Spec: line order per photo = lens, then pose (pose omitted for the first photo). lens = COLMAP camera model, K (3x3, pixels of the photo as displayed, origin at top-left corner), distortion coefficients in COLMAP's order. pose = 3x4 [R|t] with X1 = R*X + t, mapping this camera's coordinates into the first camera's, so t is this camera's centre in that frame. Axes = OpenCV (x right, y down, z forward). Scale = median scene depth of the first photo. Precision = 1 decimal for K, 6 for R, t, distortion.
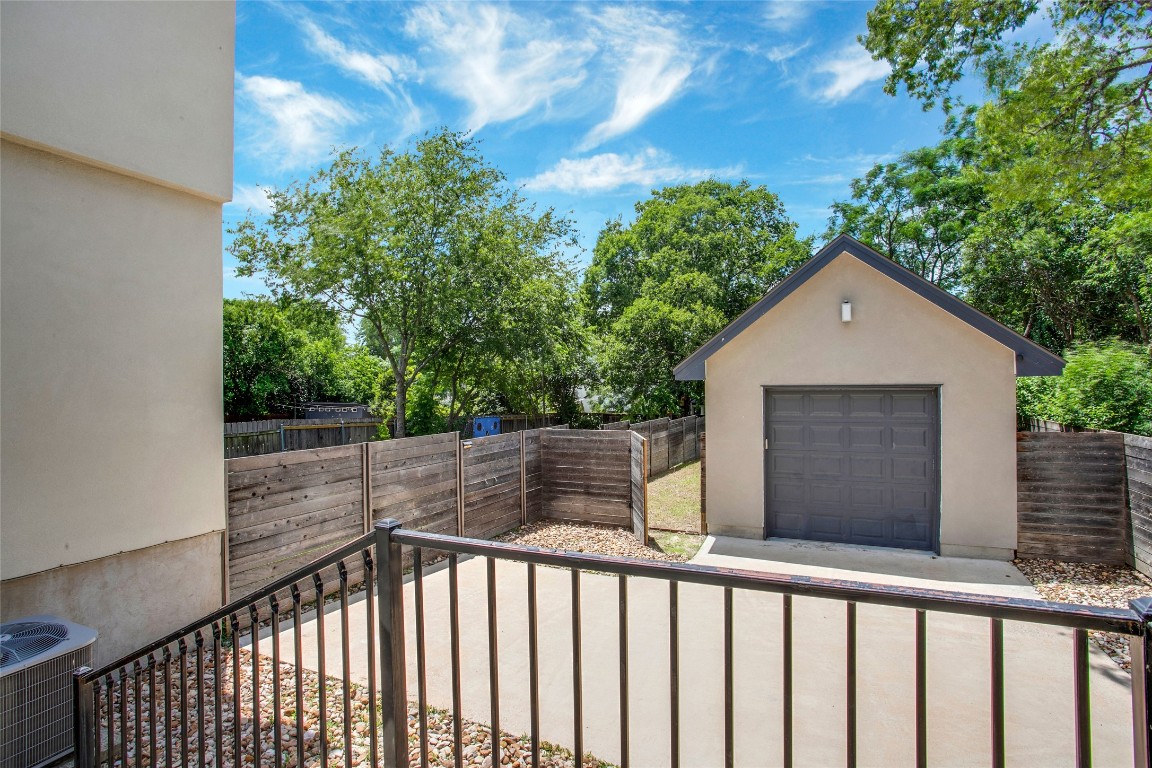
lens RADIAL K [[571.9, 0, 568.3], [0, 571.9, 386.5], [0, 0, 1]] dist [-0.068577, 0.029482]
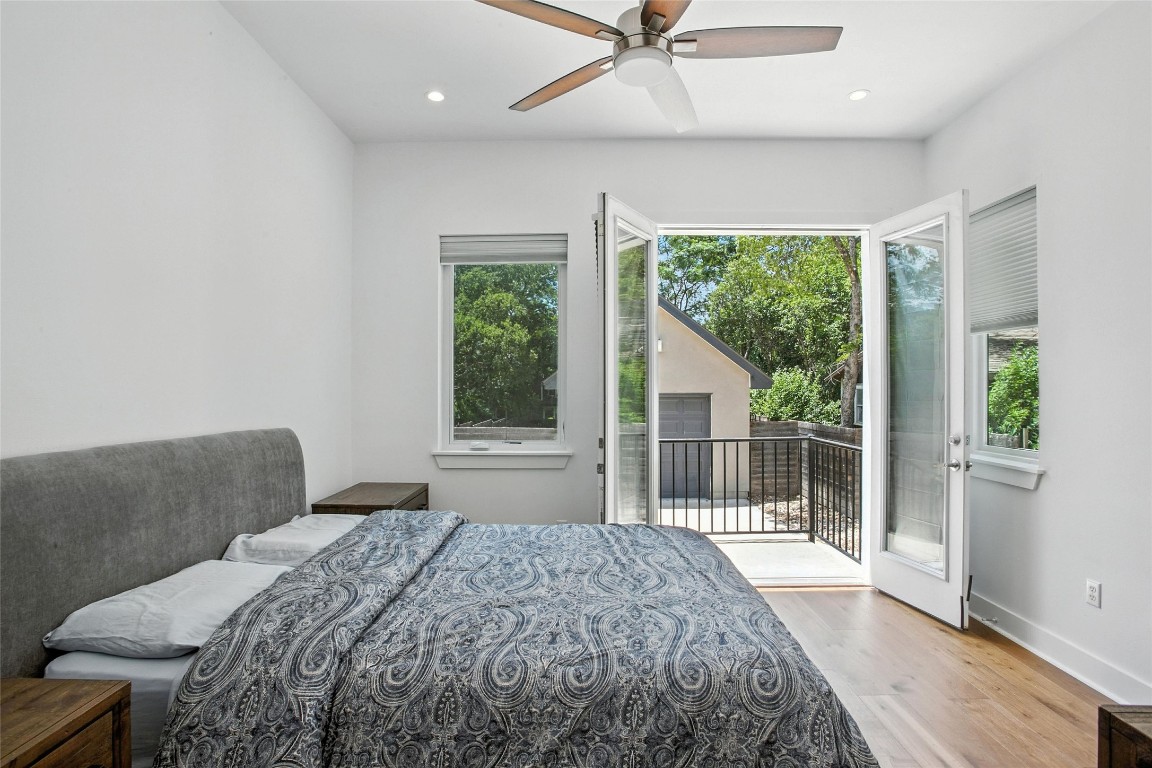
lens RADIAL K [[571.9, 0, 568.3], [0, 571.9, 386.5], [0, 0, 1]] dist [-0.068577, 0.029482]
pose [[0.918162, 0.007222, 0.396138, -0.103025], [-0.003513, 0.999943, -0.010088, -0.001500], [-0.396189, 0.007871, 0.918135, -0.099867]]
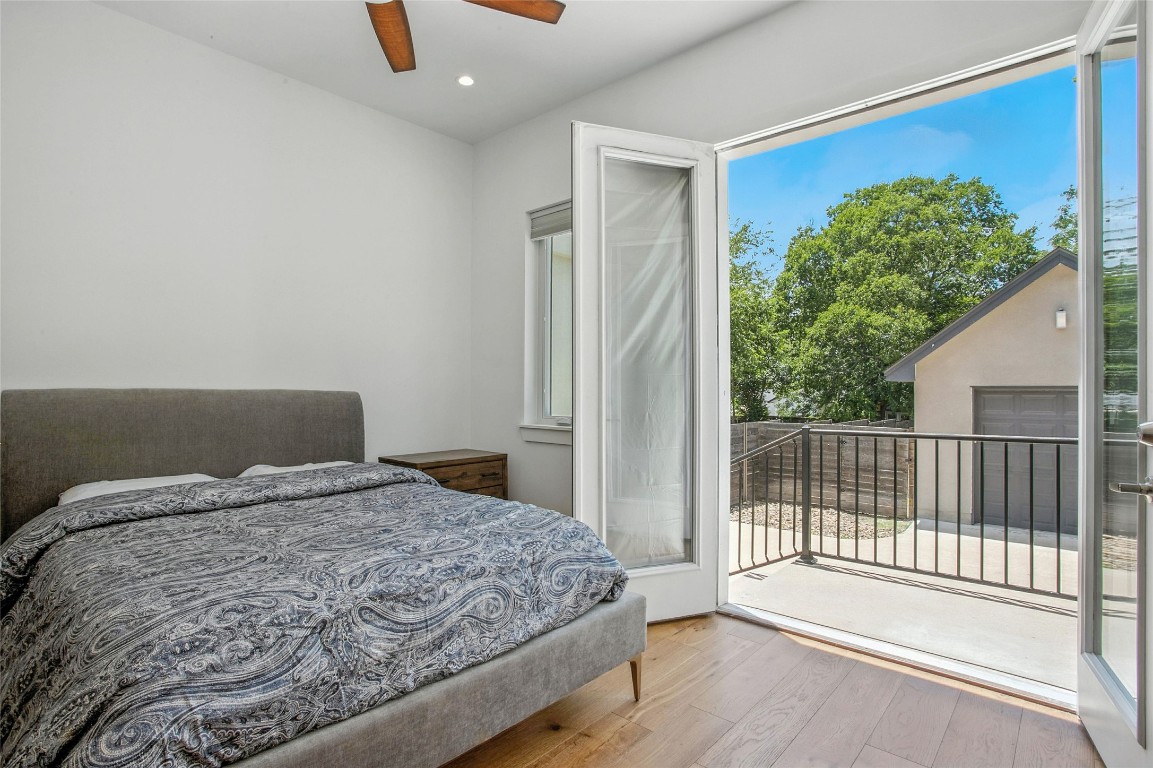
lens RADIAL K [[572.4, 0, 568.8], [0, 572.4, 386.5], [0, 0, 1]] dist [-0.068577, 0.029482]
pose [[0.956266, 0.011770, -0.292260, -0.029776], [-0.013802, 0.999893, -0.004890, 0.004415], [0.292171, 0.008710, 0.956326, -0.085800]]
